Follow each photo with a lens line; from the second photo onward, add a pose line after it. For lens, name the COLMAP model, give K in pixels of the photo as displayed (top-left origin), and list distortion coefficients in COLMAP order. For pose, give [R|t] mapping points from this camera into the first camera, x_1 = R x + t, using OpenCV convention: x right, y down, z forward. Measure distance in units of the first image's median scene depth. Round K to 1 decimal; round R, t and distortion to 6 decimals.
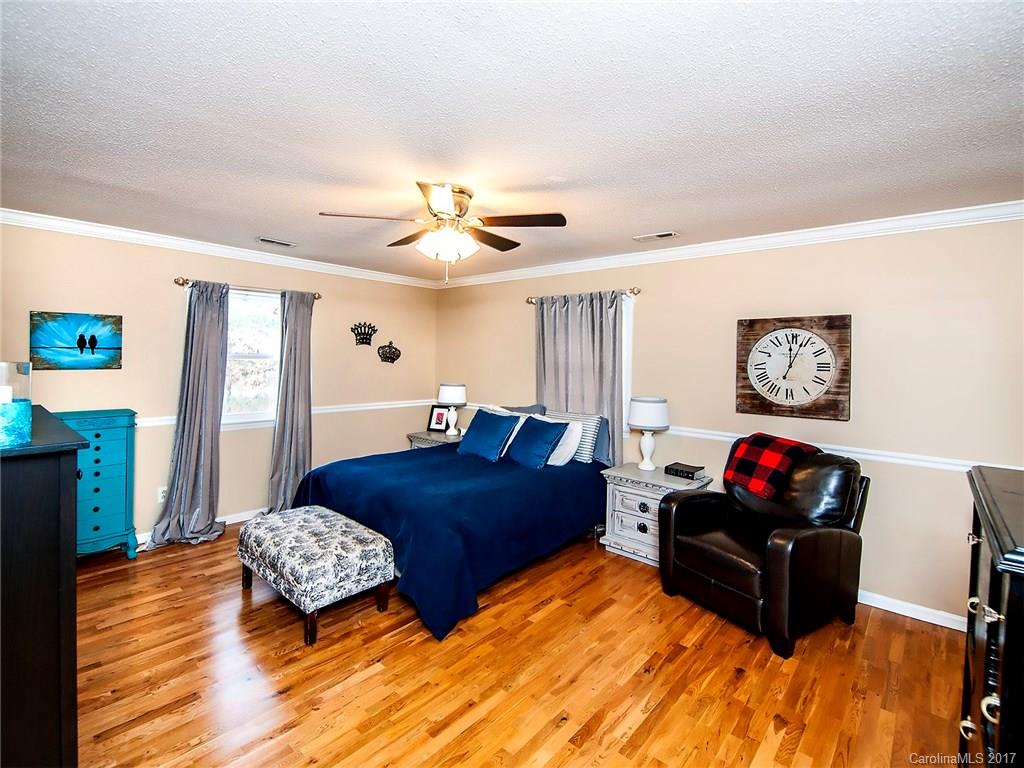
lens RADIAL K [[480.8, 0, 511.7], [0, 480.8, 388.5], [0, 0, 1]] dist [0.004445, -0.000097]
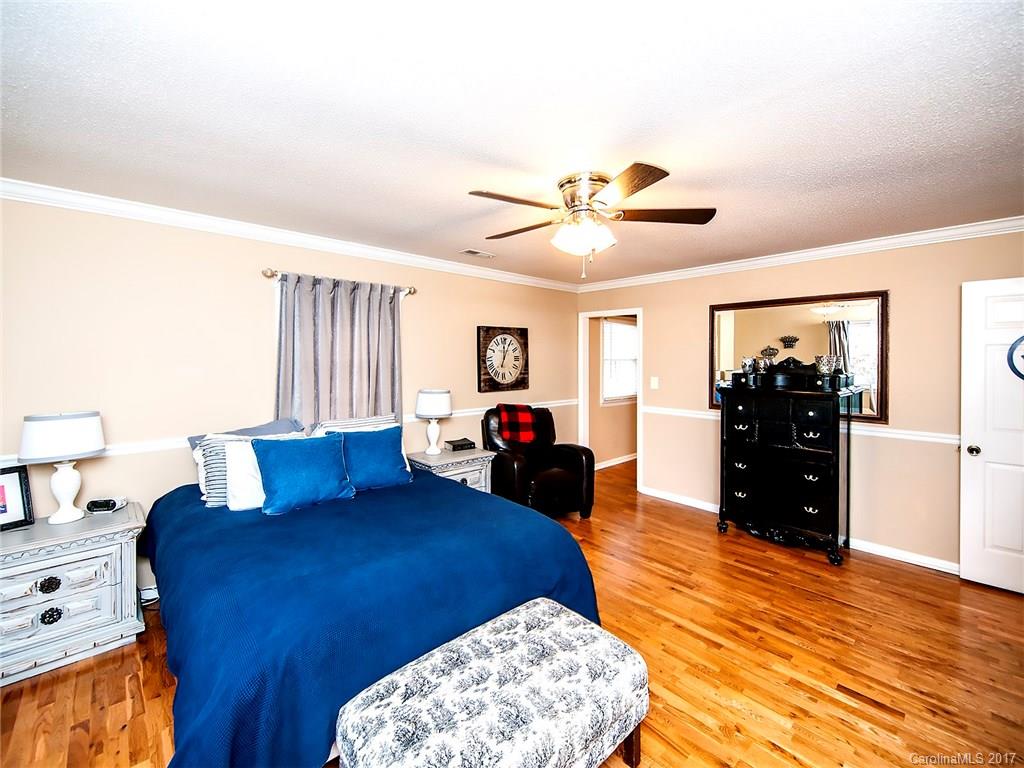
lens RADIAL K [[426.1, 0, 511.4], [0, 426.1, 378.9], [0, 0, 1]] dist [0.013951, -0.003469]
pose [[0.105787, -0.068462, 0.992029, -0.811712], [0.065415, 0.995945, 0.061756, -0.065793], [-0.992235, 0.058360, 0.109837, 0.852982]]
